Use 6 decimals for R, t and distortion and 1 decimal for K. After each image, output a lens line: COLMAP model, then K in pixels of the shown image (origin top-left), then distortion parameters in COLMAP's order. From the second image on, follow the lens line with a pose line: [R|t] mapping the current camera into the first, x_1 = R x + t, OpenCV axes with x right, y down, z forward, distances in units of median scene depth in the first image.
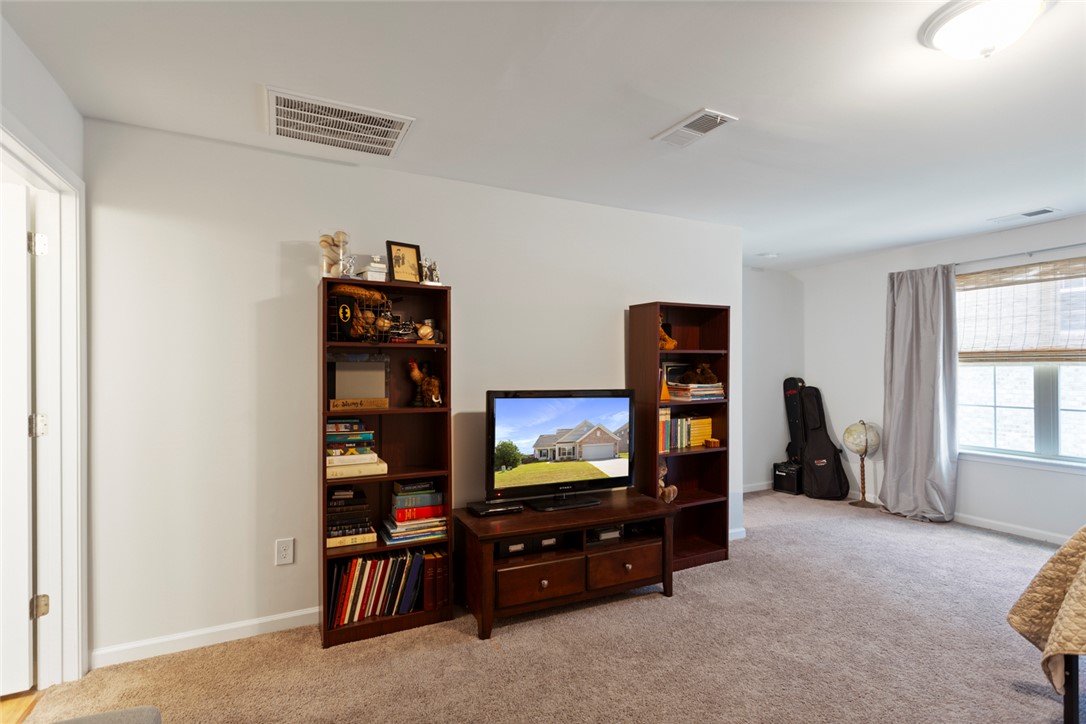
lens RADIAL K [[522.7, 0, 552.1], [0, 522.7, 365.8], [0, 0, 1]] dist [-0.003870, 0.000089]
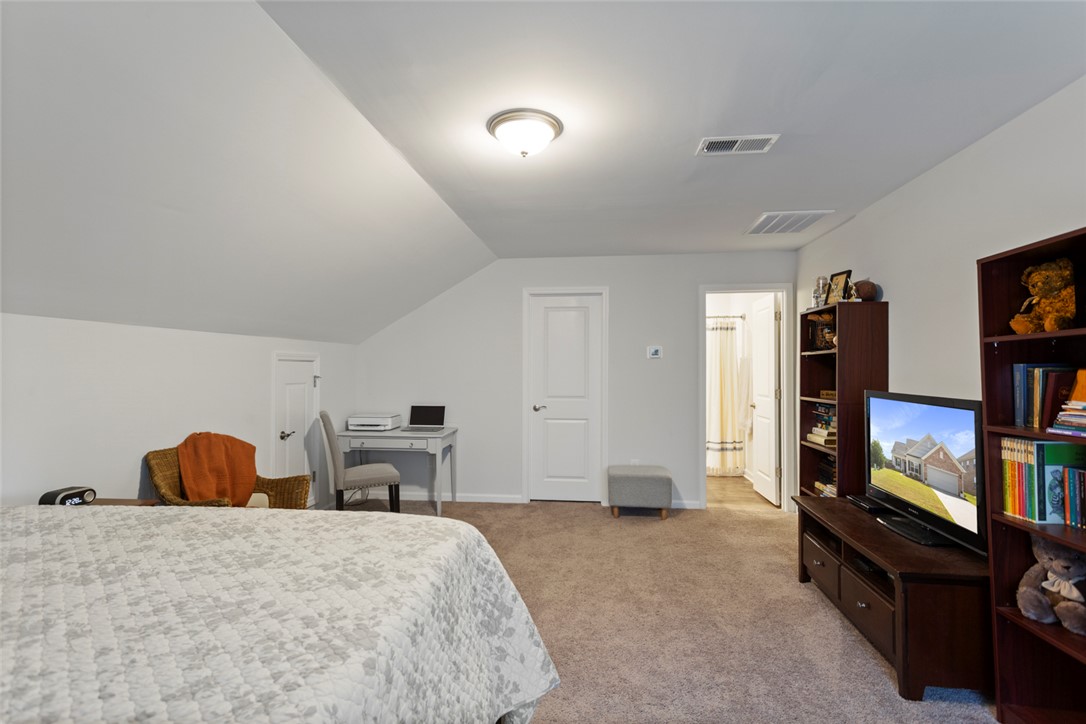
lens RADIAL K [[522.7, 0, 544.3], [0, 522.7, 362.8], [0, 0, 1]] dist [-0.003870, 0.000089]
pose [[-0.567894, -0.019774, -0.822864, 1.005740], [-0.004286, 0.999769, -0.021067, 0.017611], [0.823090, -0.008437, -0.567848, 0.953541]]
